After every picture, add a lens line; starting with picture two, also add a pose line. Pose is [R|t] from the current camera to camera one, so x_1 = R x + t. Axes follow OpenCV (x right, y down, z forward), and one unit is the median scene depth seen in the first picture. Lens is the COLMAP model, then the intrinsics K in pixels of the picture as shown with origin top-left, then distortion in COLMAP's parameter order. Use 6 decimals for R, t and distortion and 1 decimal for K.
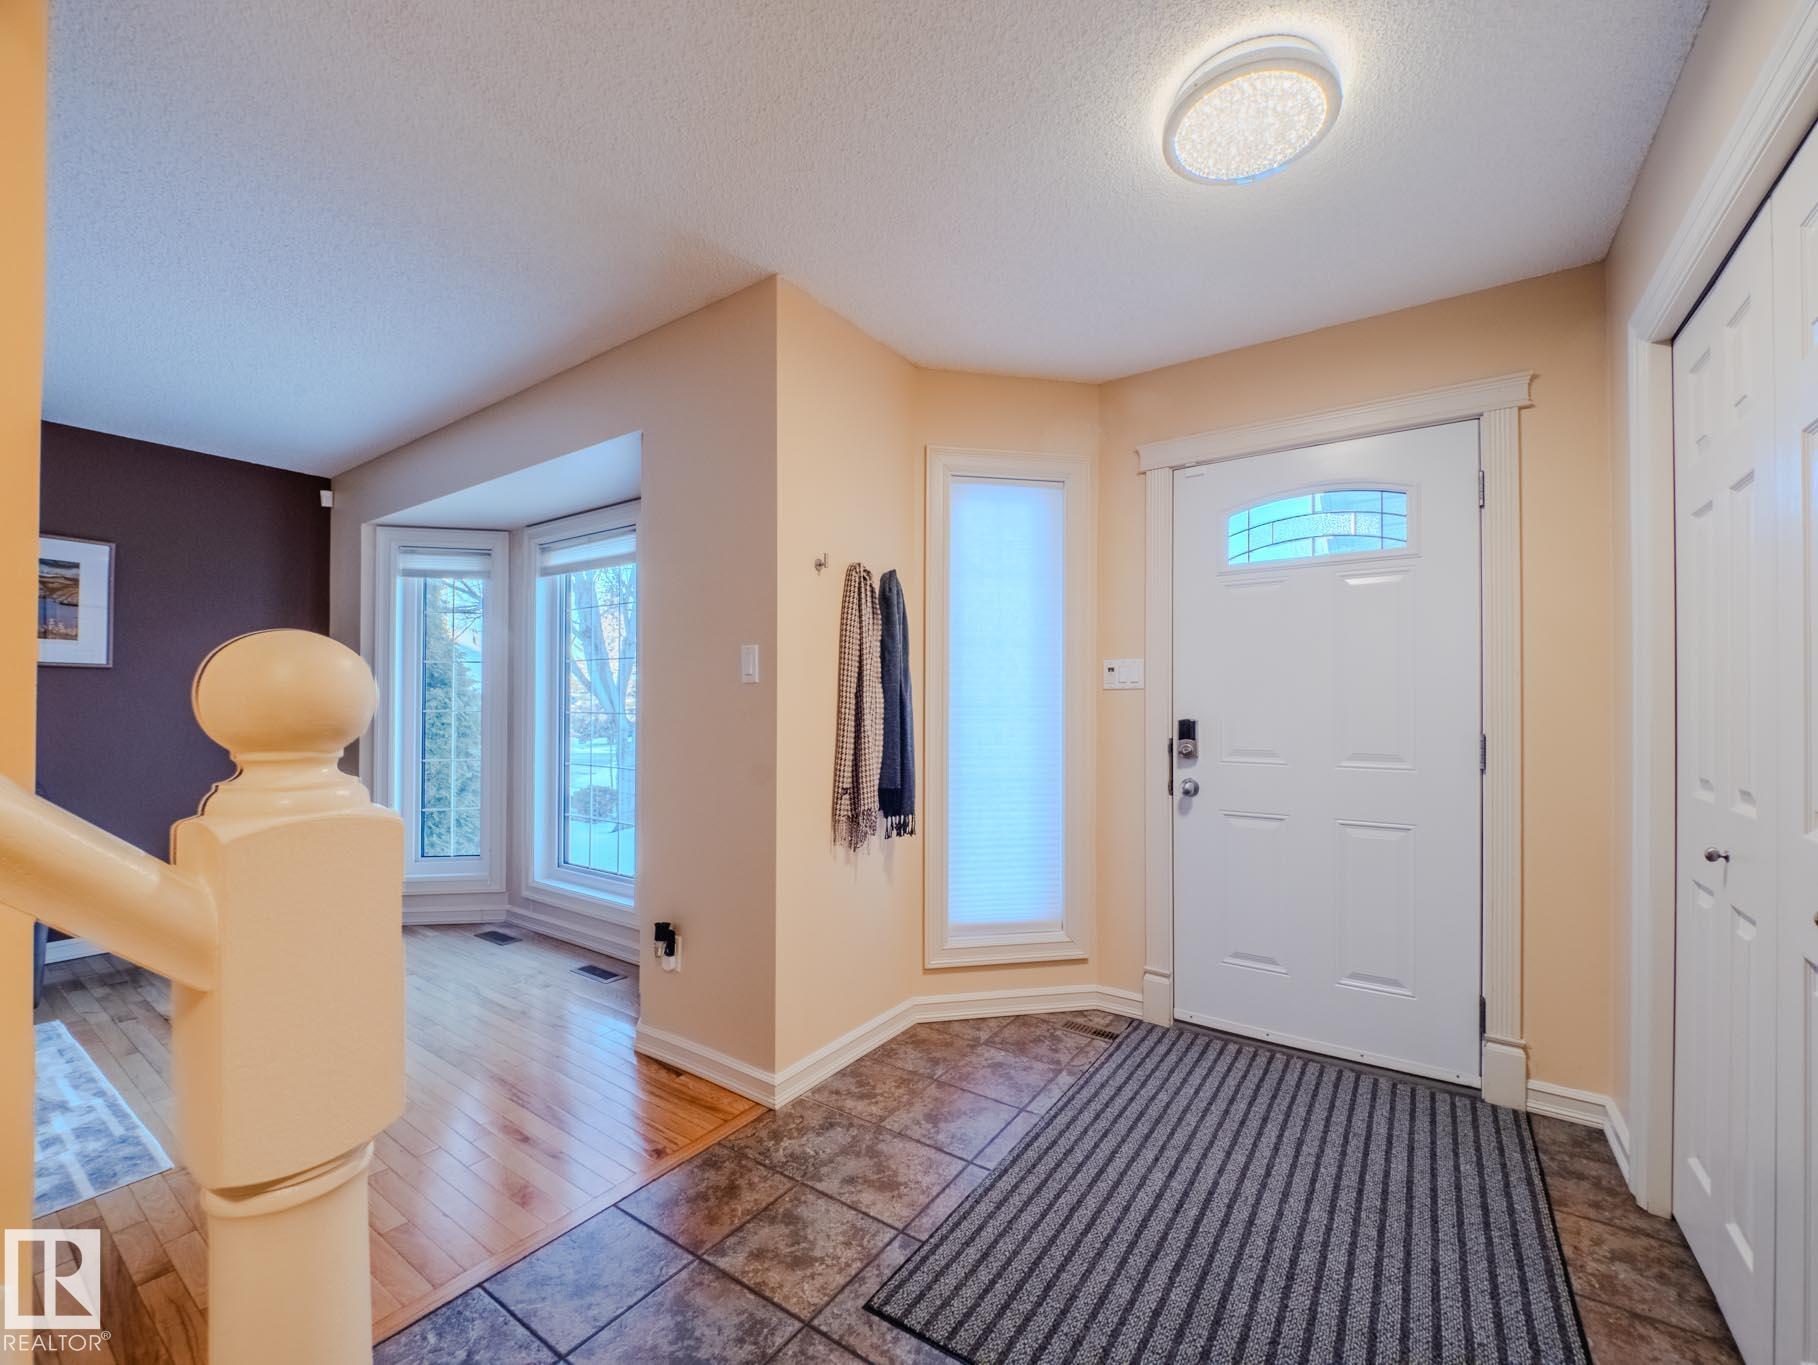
lens RADIAL K [[738.6, 0, 922.9], [0, 738.6, 709.2], [0, 0, 1]] dist [-0.005992, -0.003043]
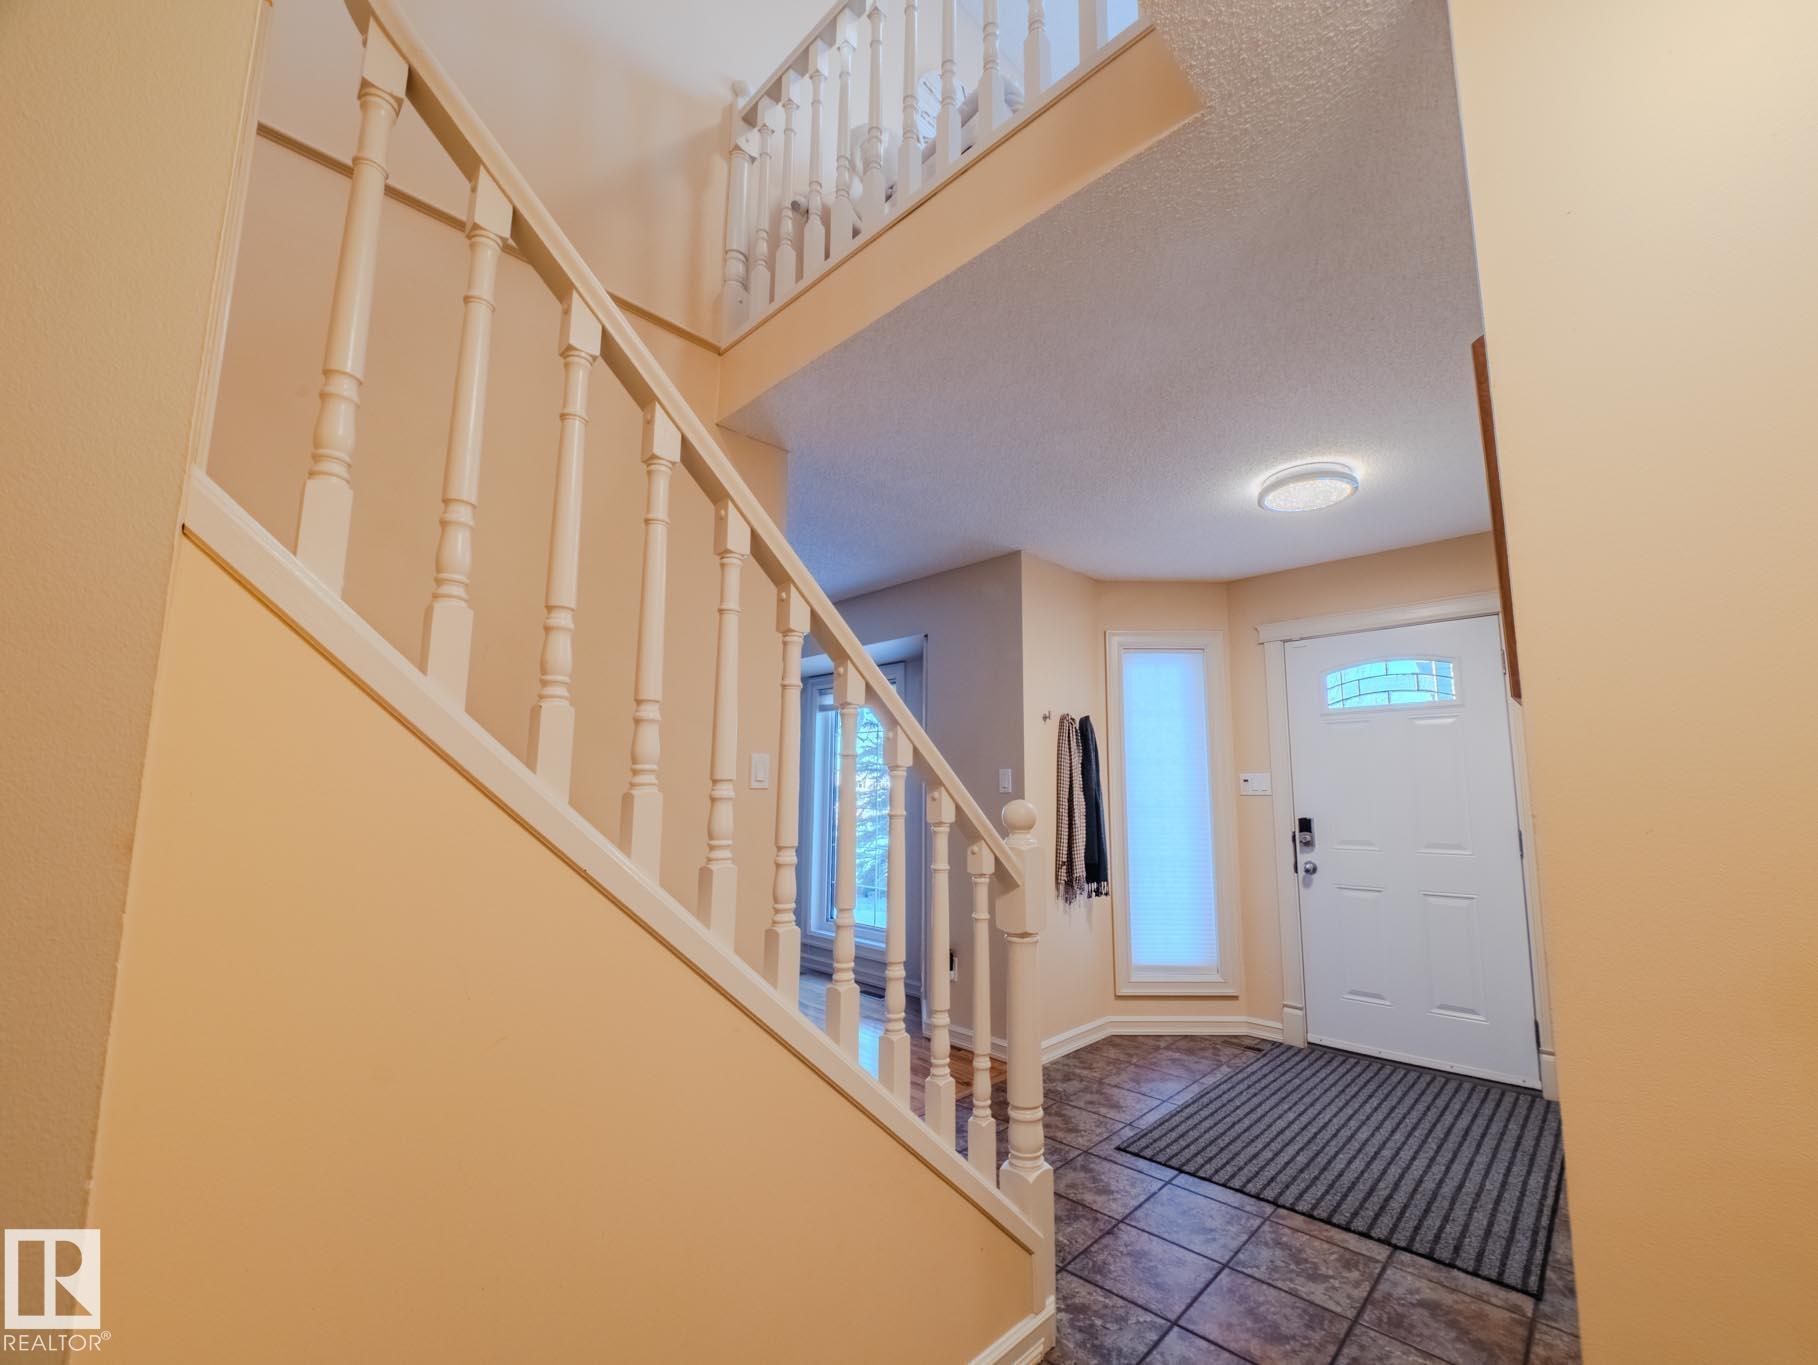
lens RADIAL K [[738.6, 0, 921.6], [0, 738.6, 702.8], [0, 0, 1]] dist [-0.005992, -0.003043]
pose [[0.985476, -0.017656, -0.168893, -0.146904], [-0.004360, 0.991622, -0.129103, -0.023371], [0.169758, 0.127964, 0.977143, -0.648100]]
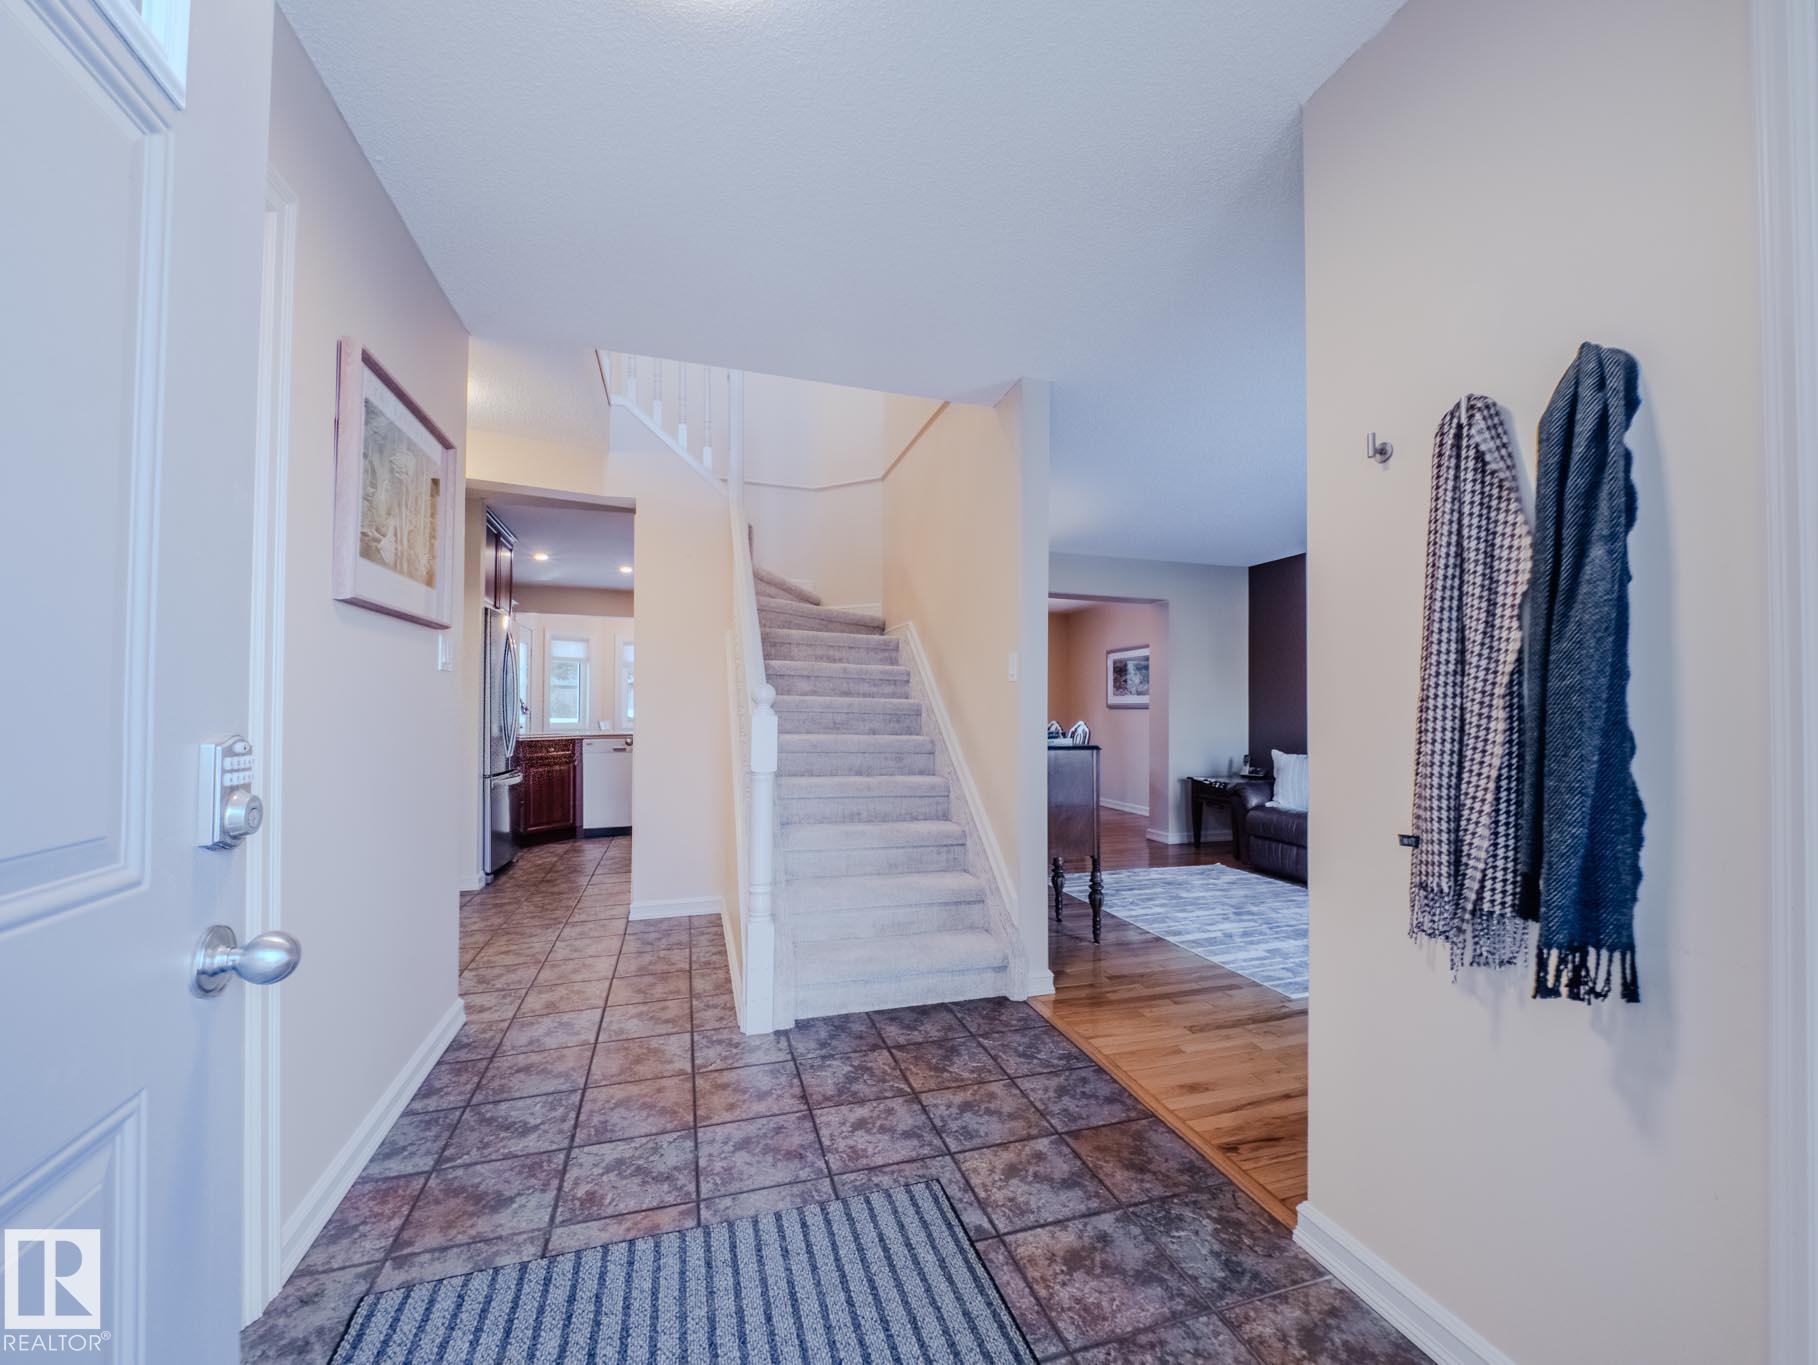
lens RADIAL K [[738.6, 0, 925.2], [0, 738.6, 675.8], [0, 0, 1]] dist [-0.005992, -0.003043]
pose [[-0.612237, -0.044207, -0.789438, 0.615109], [-0.011445, 0.998827, -0.047057, 0.020863], [0.790592, -0.019775, -0.612024, 1.146825]]
